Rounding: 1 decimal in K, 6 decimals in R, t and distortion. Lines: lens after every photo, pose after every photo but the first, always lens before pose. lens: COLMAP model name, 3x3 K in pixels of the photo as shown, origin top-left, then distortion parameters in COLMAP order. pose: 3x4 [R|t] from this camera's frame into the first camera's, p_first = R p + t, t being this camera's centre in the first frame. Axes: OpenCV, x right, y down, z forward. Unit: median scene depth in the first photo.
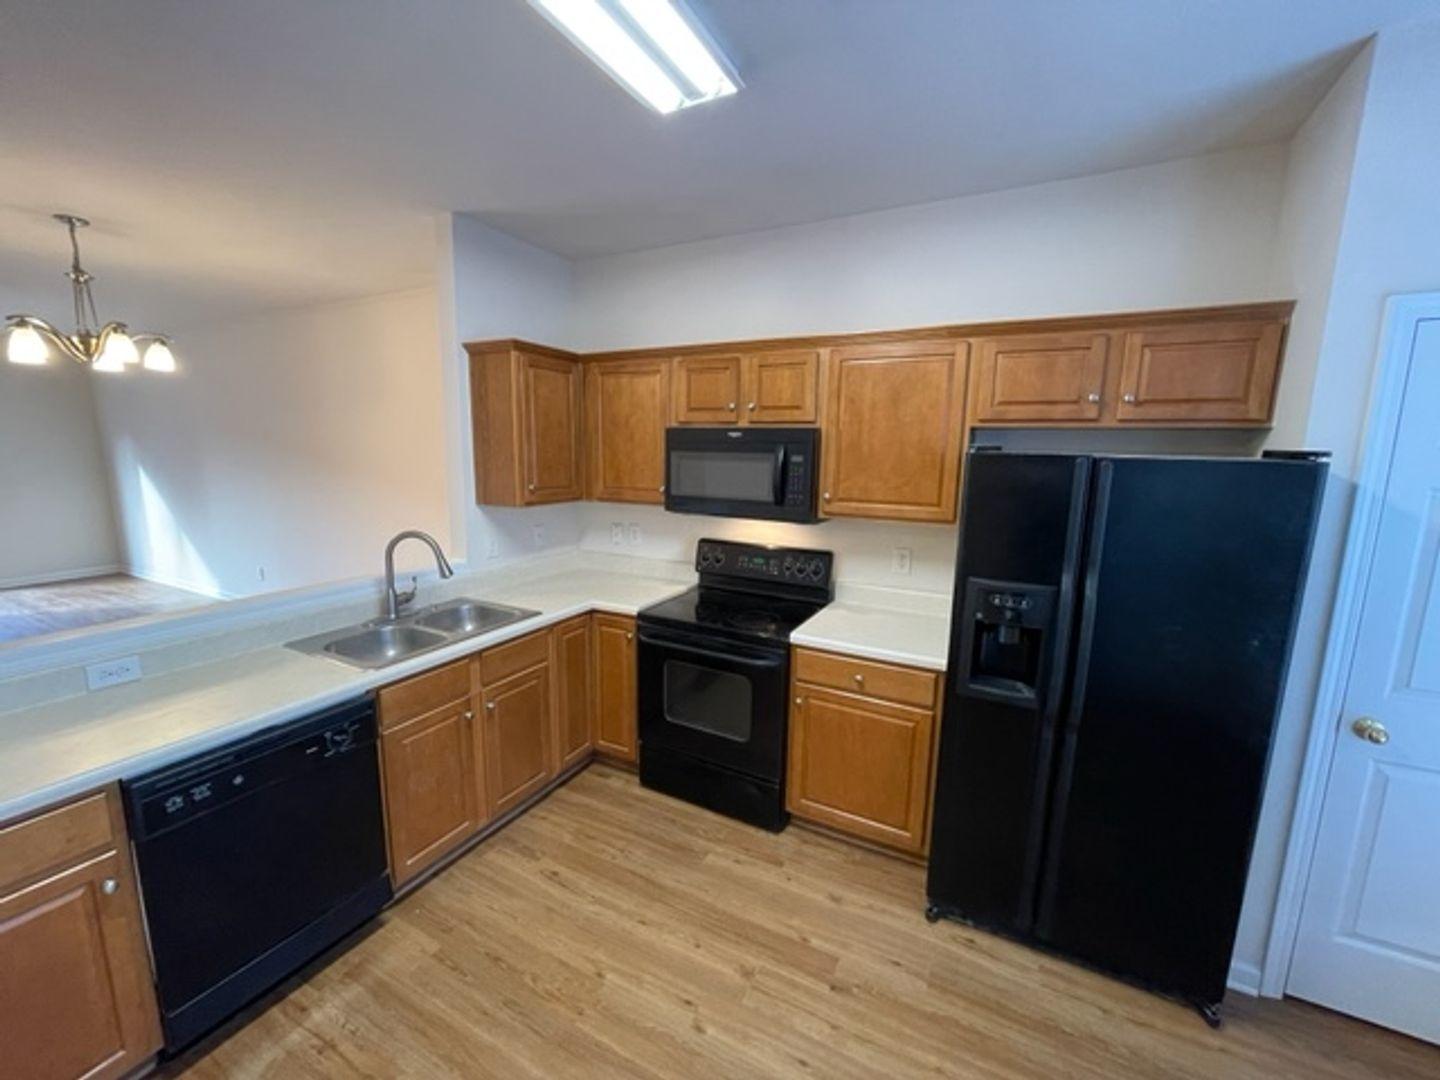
lens RADIAL K [[581.7, 0, 714.2], [0, 581.7, 541.7], [0, 0, 1]] dist [0.000365, 0.000097]
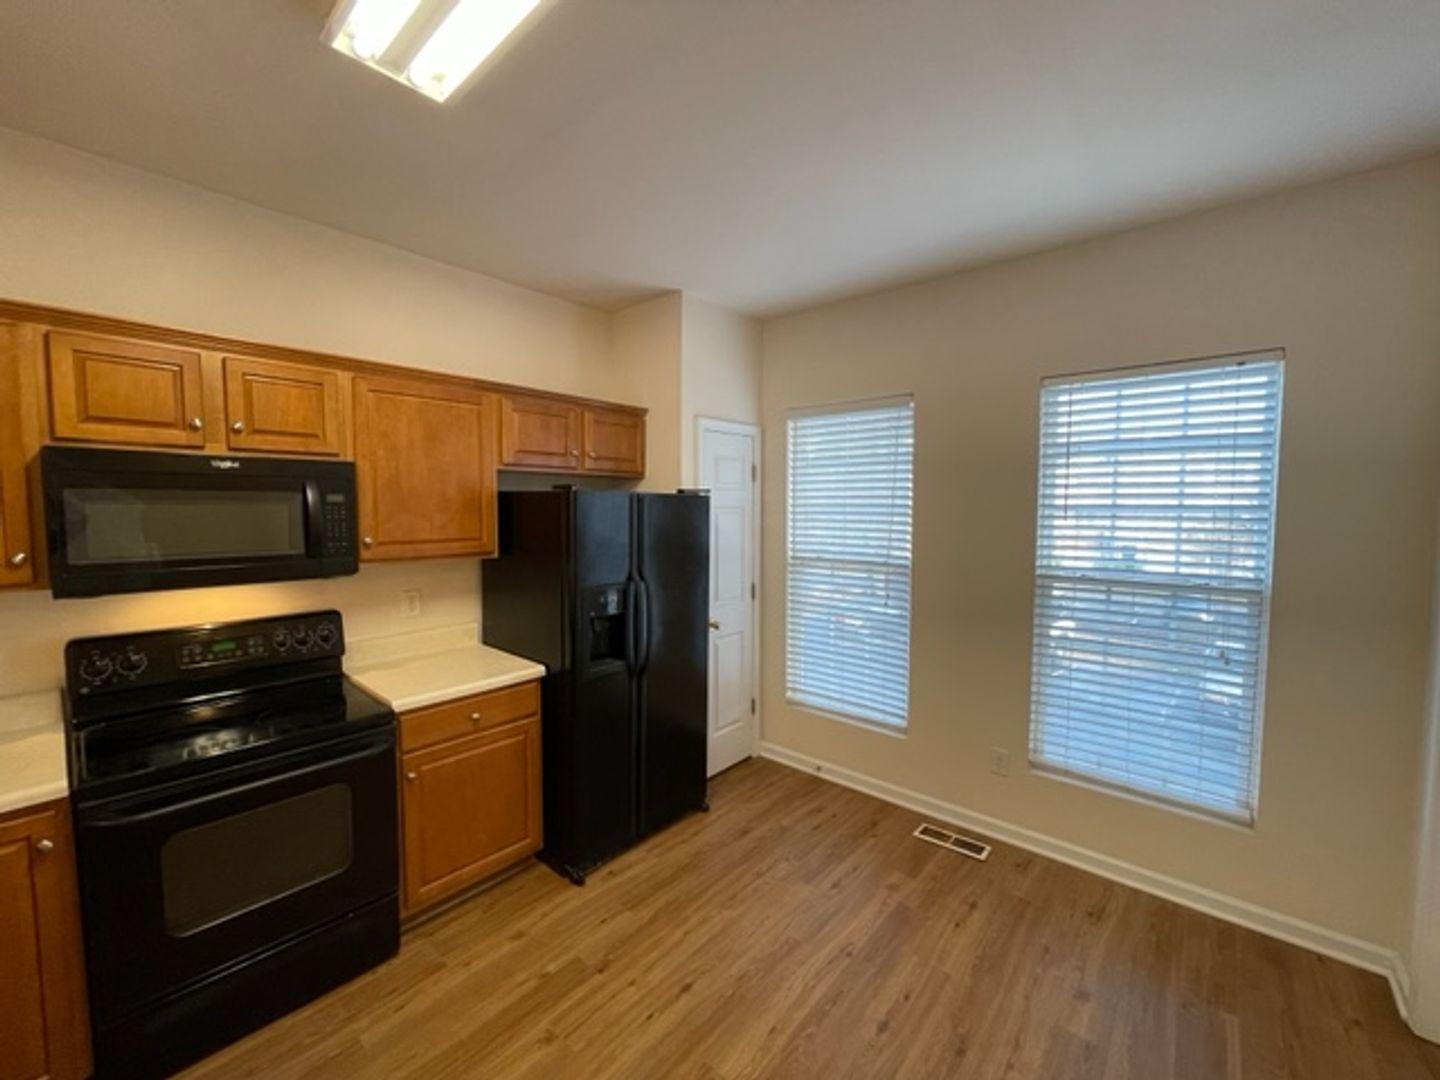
lens RADIAL K [[581.7, 0, 713.7], [0, 581.7, 542.1], [0, 0, 1]] dist [0.000365, 0.000097]
pose [[0.229957, -0.078528, 0.970027, -0.574780], [0.156824, 0.986703, 0.042701, -0.035148], [-0.960482, 0.142304, 0.239215, 0.320745]]
